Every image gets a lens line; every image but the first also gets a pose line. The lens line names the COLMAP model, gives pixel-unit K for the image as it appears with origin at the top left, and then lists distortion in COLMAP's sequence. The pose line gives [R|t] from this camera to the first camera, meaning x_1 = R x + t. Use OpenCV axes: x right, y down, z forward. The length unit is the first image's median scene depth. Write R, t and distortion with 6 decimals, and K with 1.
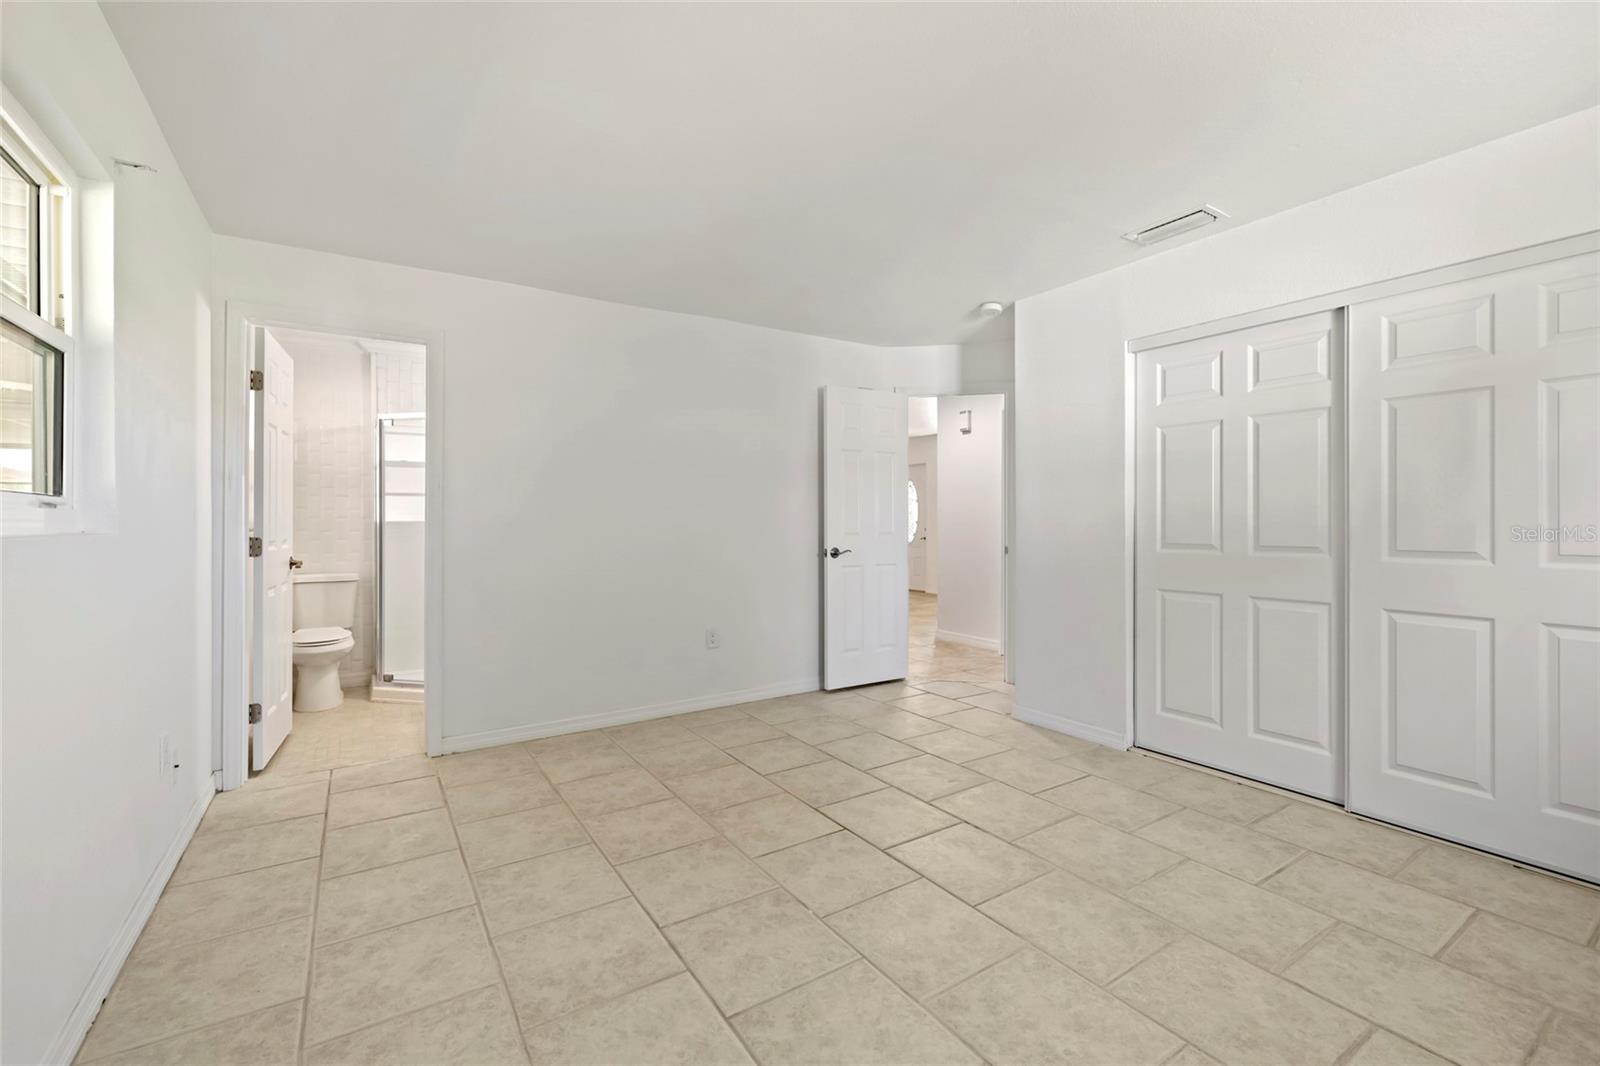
lens RADIAL K [[672.4, 0, 790.7], [0, 672.4, 524.1], [0, 0, 1]] dist [0.001655, 0.000526]
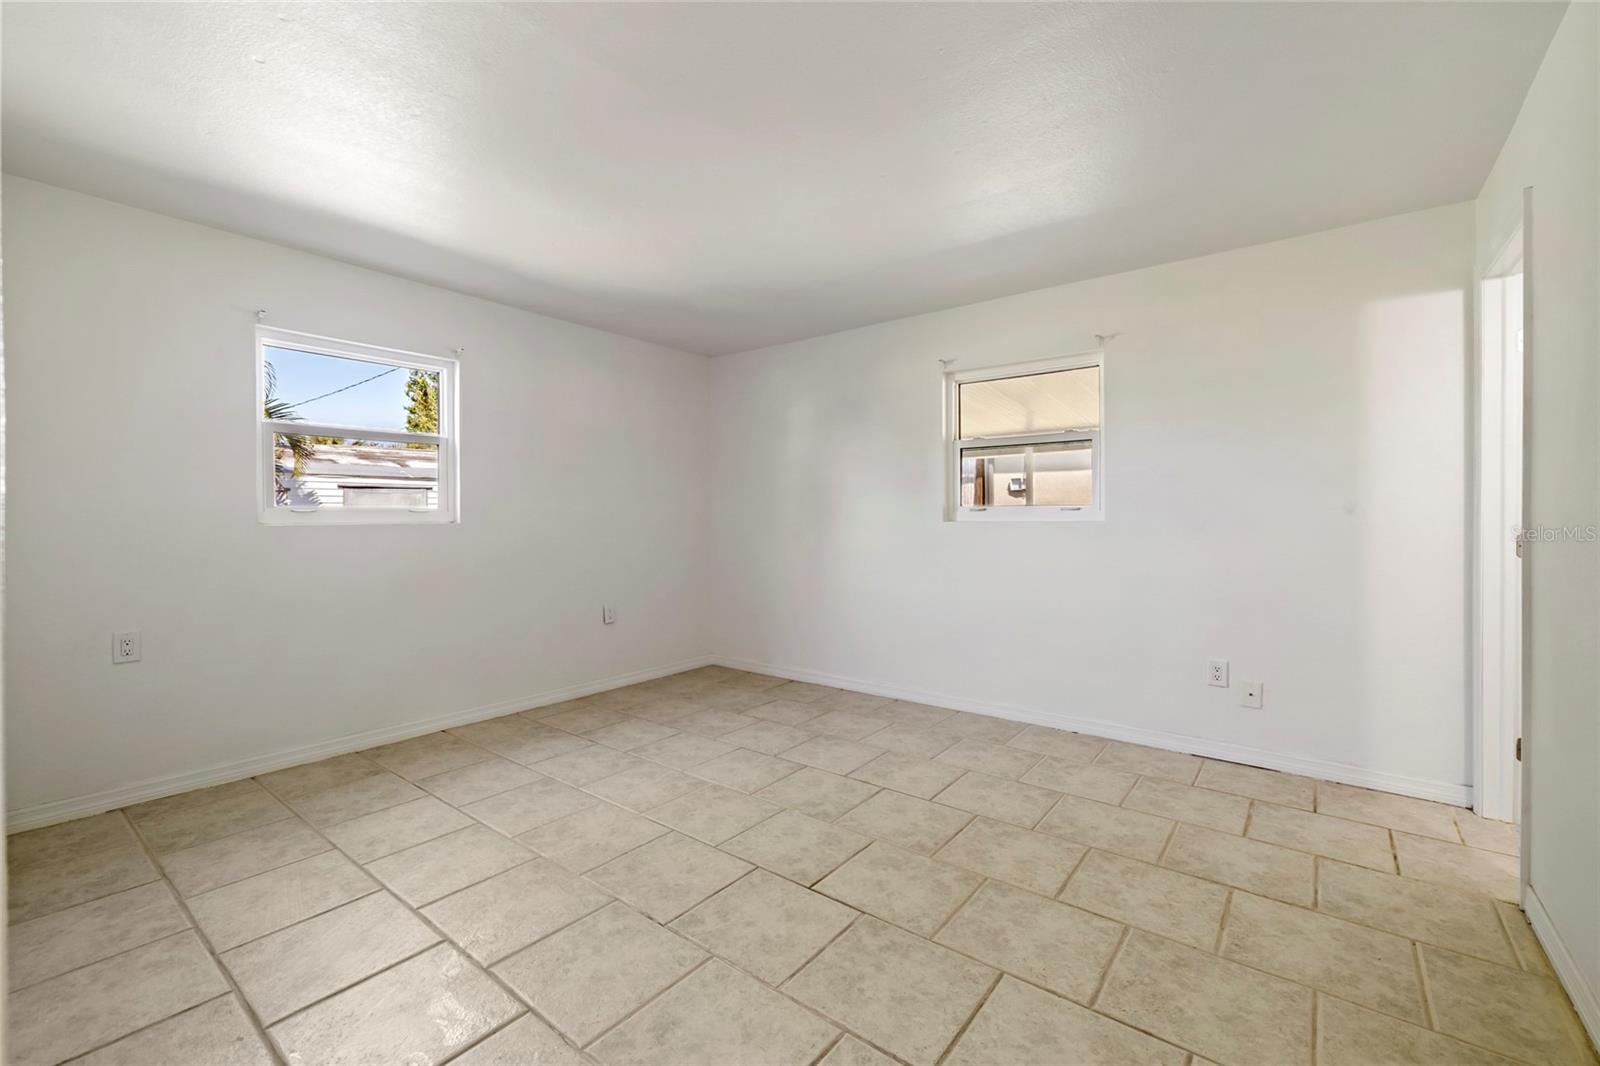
lens RADIAL K [[672.4, 0, 779.8], [0, 672.4, 517.7], [0, 0, 1]] dist [0.001655, 0.000526]
pose [[-0.950744, 0.004656, -0.309943, 0.350291], [0.003343, 0.999983, 0.004769, -0.008771], [0.309960, 0.003498, -0.950743, 1.674142]]
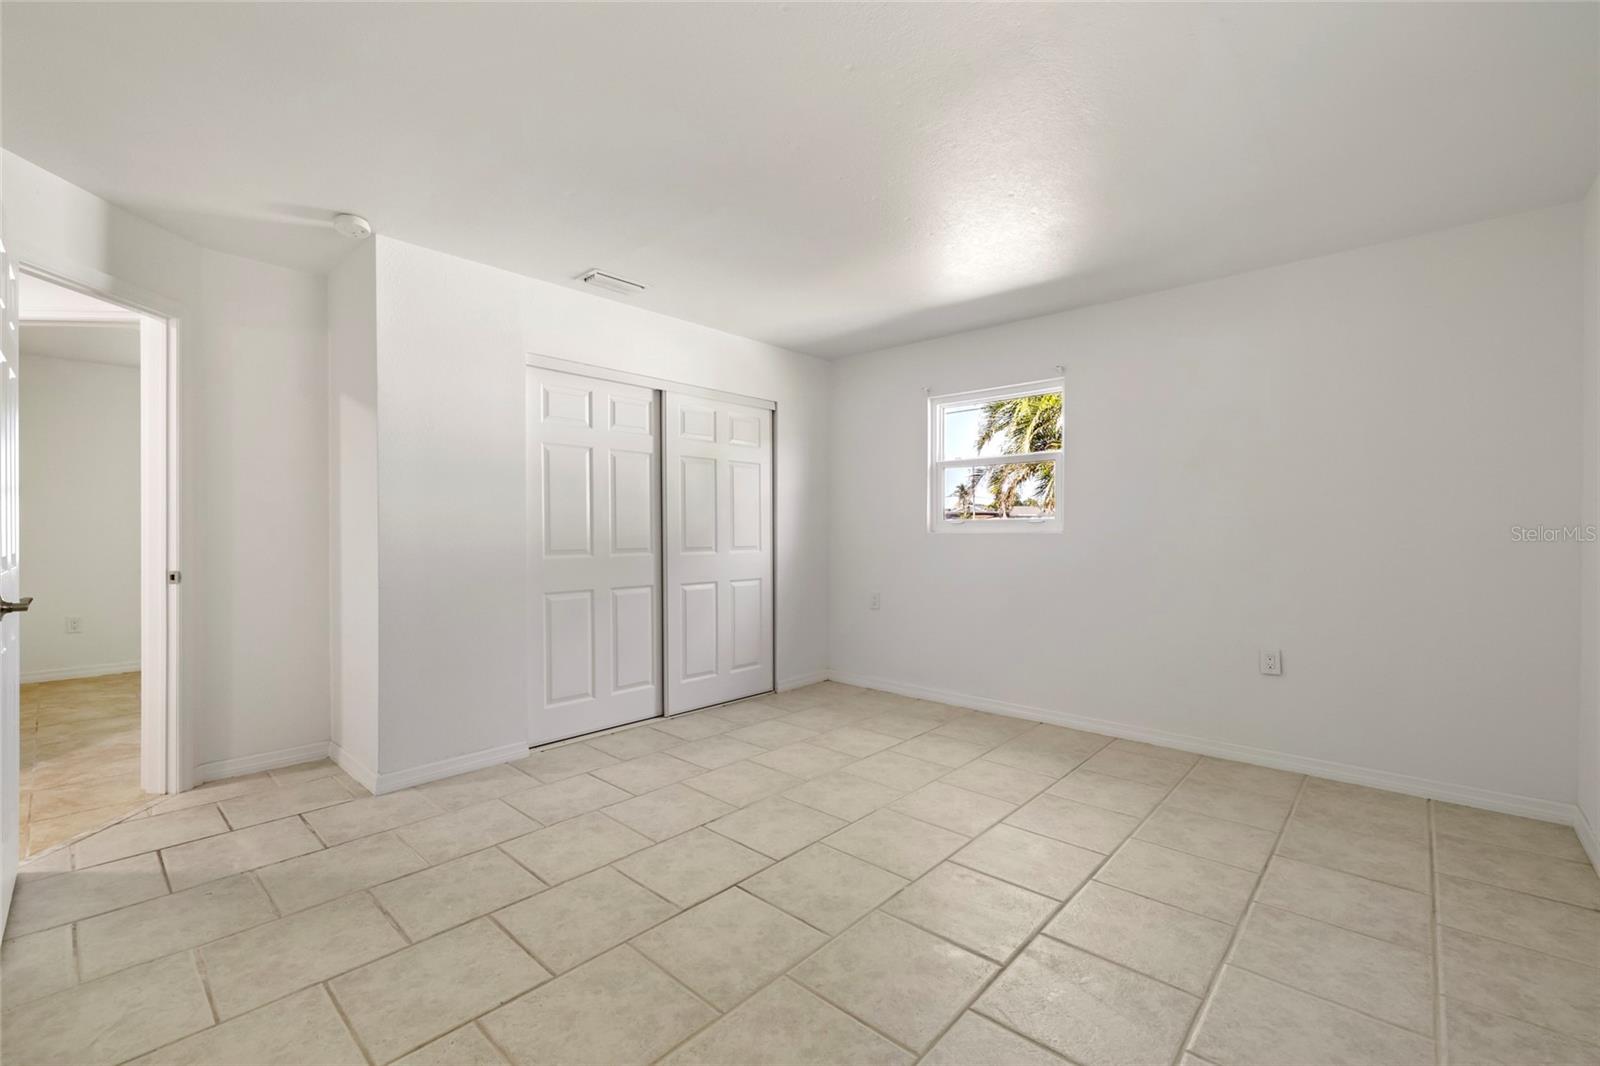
lens RADIAL K [[672.4, 0, 789.1], [0, 672.4, 538.1], [0, 0, 1]] dist [0.001655, 0.000526]
pose [[-0.244092, -0.008241, 0.969717, -0.721816], [0.004948, 0.999940, 0.009744, 0.000389], [-0.969740, 0.007176, -0.244036, 1.073187]]
